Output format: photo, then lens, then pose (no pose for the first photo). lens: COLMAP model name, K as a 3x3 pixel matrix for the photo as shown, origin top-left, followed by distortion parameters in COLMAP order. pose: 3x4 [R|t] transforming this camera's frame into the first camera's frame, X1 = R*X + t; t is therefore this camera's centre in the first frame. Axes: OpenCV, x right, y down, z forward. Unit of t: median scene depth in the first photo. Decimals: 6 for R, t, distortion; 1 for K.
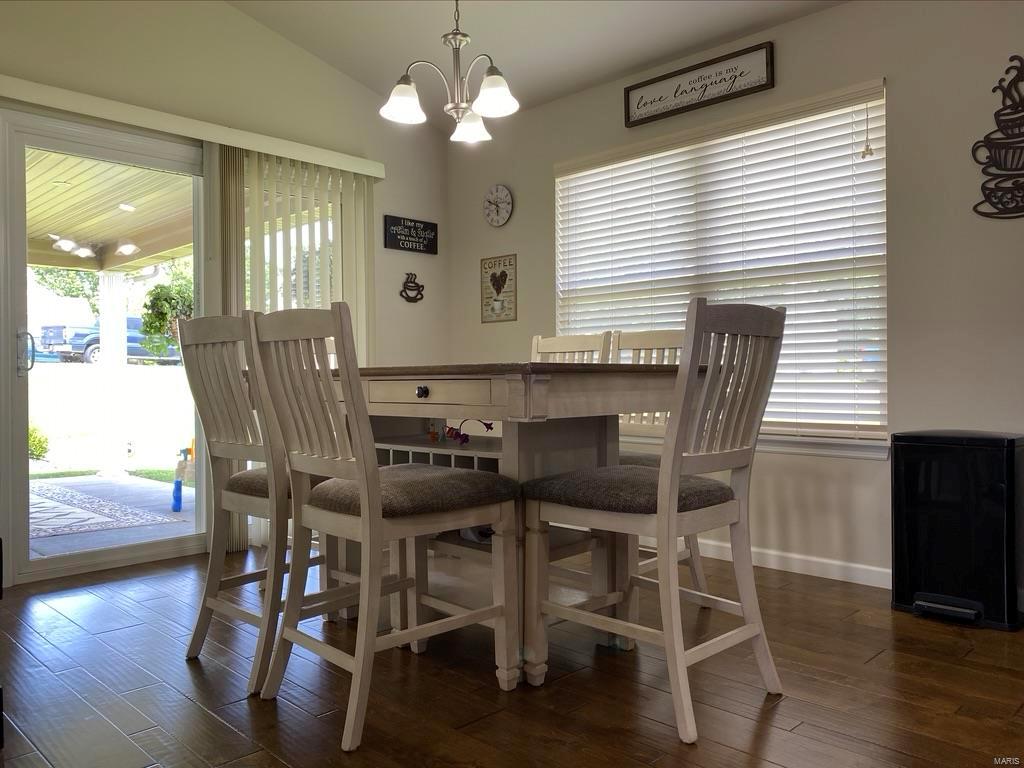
lens RADIAL K [[786.8, 0, 512.0], [0, 786.8, 384.0], [0, 0, 1]] dist [0.000151, -0.017046]
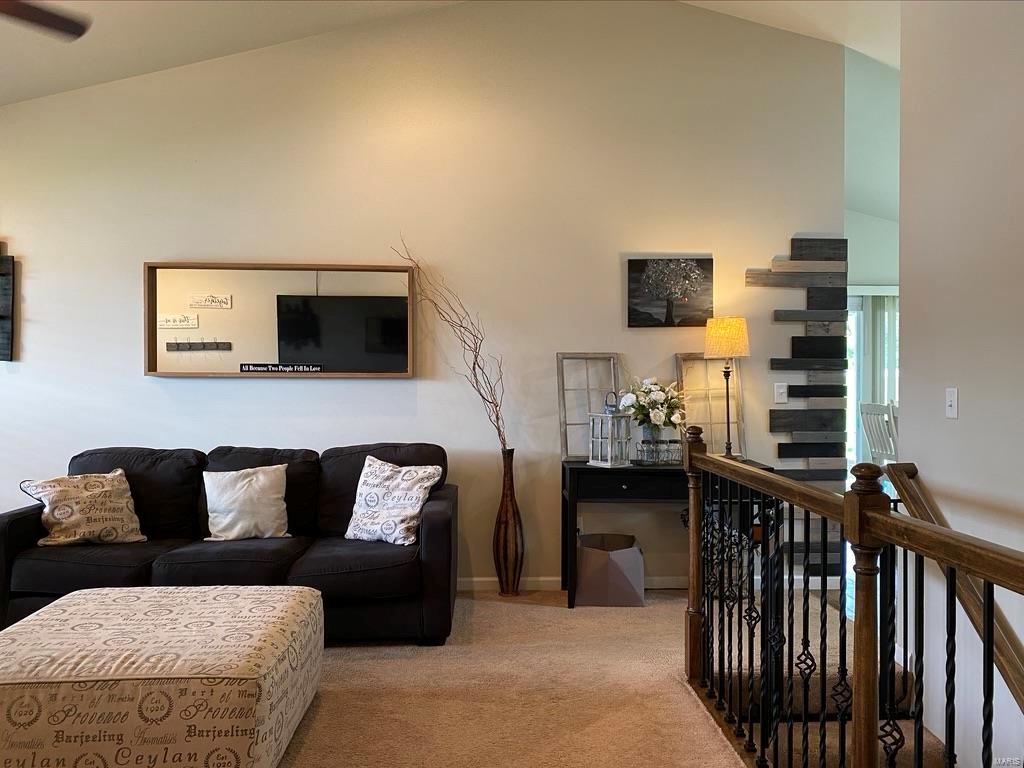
lens RADIAL K [[786.8, 0, 512.0], [0, 786.8, 384.0], [0, 0, 1]] dist [0.000151, -0.017046]
pose [[0.727065, 0.010062, -0.686495, 0.452821], [-0.008697, 0.999947, 0.005444, -0.128515], [0.686513, 0.002012, 0.727115, -1.458131]]
